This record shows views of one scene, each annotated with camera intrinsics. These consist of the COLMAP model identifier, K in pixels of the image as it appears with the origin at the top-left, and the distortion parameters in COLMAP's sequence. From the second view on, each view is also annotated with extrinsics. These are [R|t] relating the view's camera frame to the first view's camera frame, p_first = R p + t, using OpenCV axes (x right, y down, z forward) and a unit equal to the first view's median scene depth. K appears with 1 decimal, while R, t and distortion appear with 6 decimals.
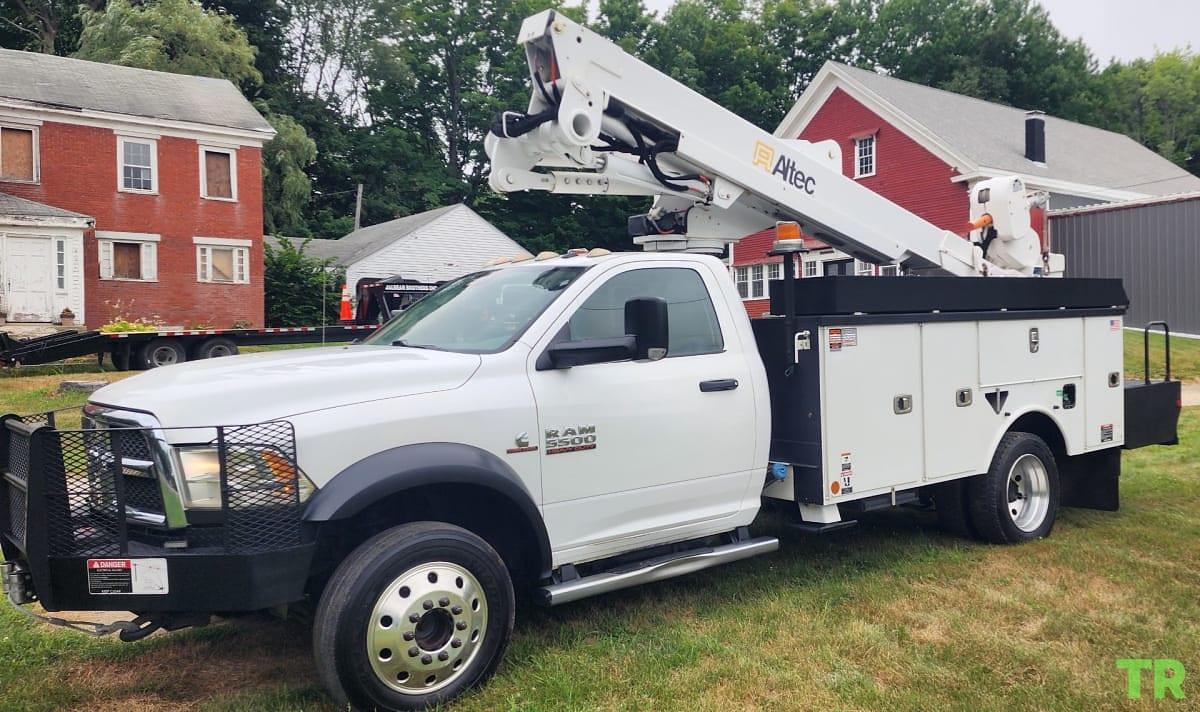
lens RADIAL K [[978.3, 0, 600.0], [0, 978.3, 356.0], [0, 0, 1]] dist [0.066019, 0.005269]
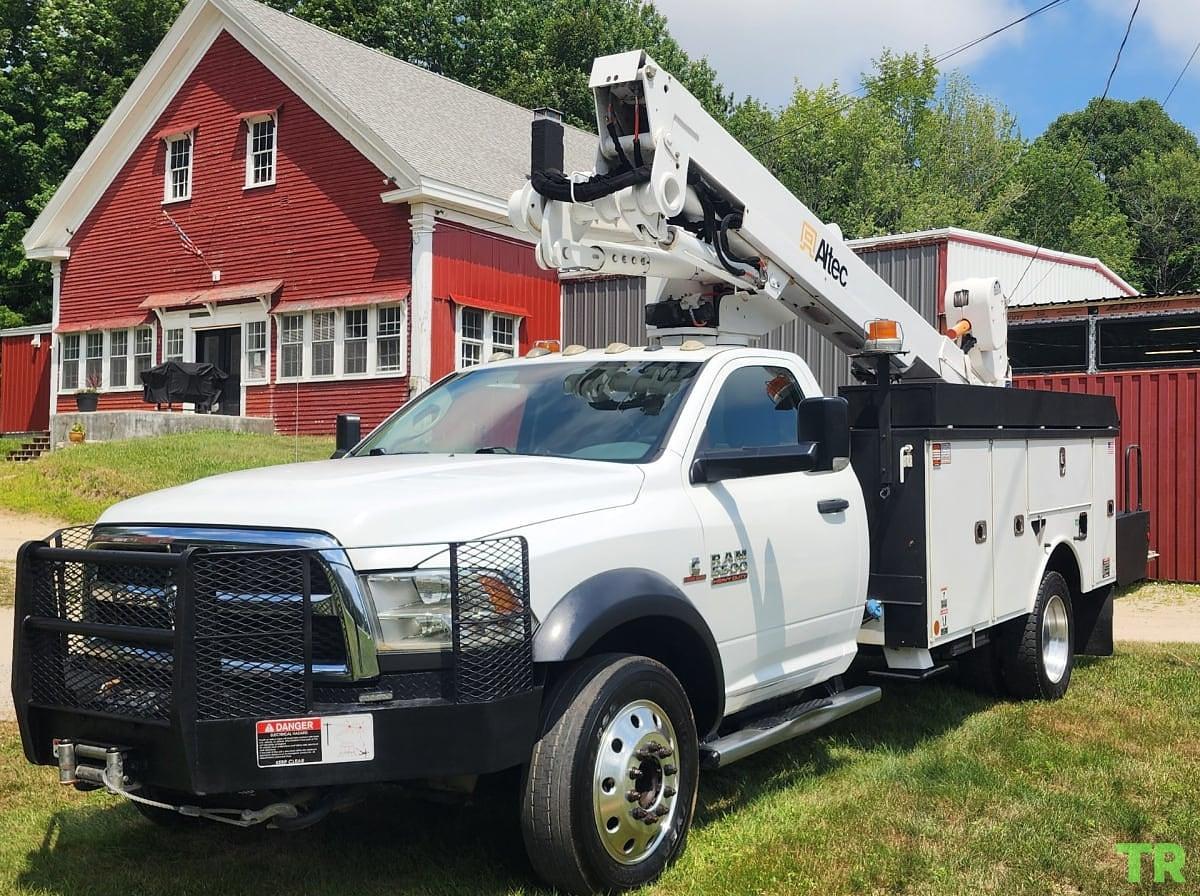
lens RADIAL K [[1398.8, 0, 597.6], [0, 1398.8, 443.1], [0, 0, 1]] dist [0.182406, -0.012388]
pose [[0.948002, 0.016277, 0.317846, -0.428734], [-0.003943, 0.999215, -0.039411, 0.021819], [-0.318238, 0.036108, 0.947323, -0.090294]]
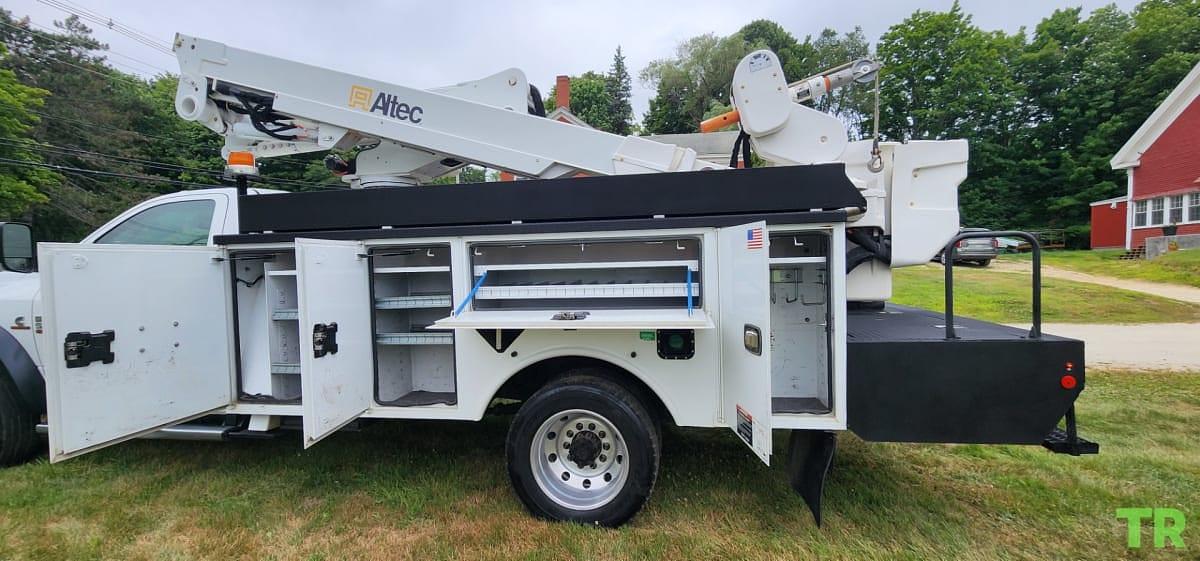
lens RADIAL K [[482.5, 0, 595.6], [0, 482.5, 277.3], [0, 0, 1]] dist [-0.013373, 0.005570]
pose [[0.684469, 0.034918, -0.728205, 0.851170], [-0.019369, 0.999371, 0.029714, -0.017963], [0.728785, -0.006234, 0.684715, 0.903951]]
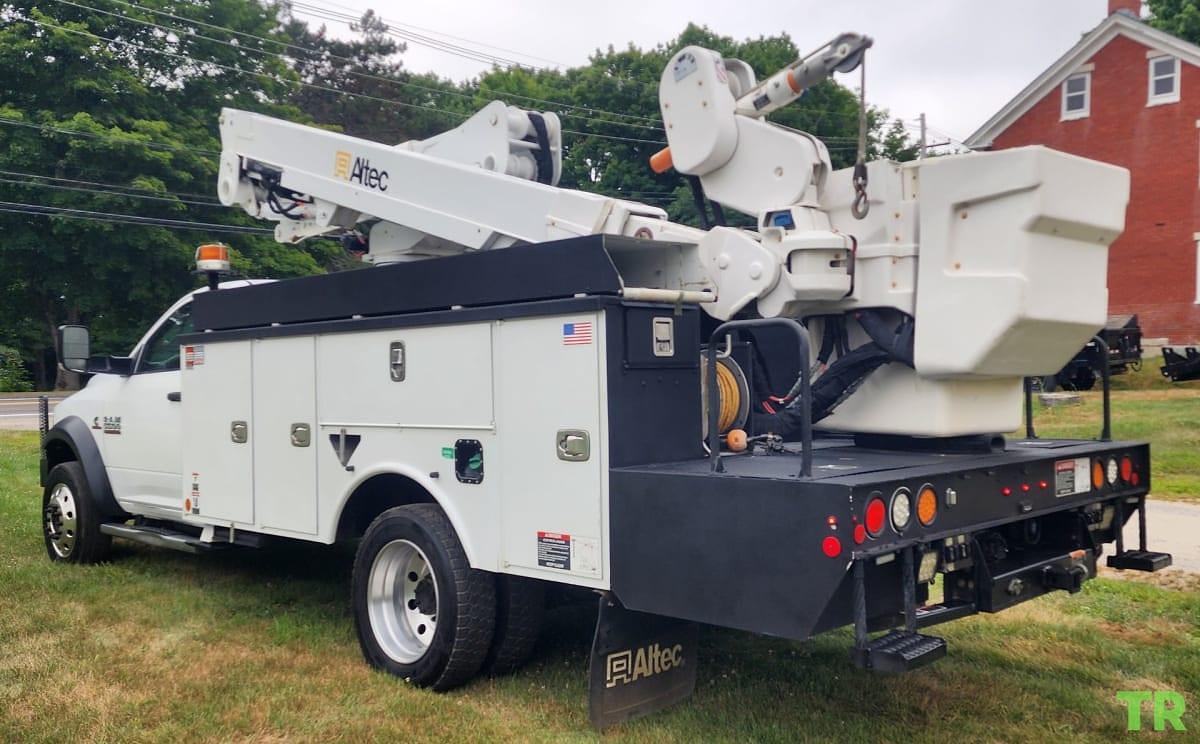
lens RADIAL K [[1048.0, 0, 684.0], [0, 1048.0, 375.1], [0, 0, 1]] dist [0.000287, -0.006733]
pose [[0.191980, 0.017397, -0.981245, 1.354635], [-0.025297, 0.999598, 0.012774, -0.024625], [0.981073, 0.022370, 0.192343, 1.255480]]
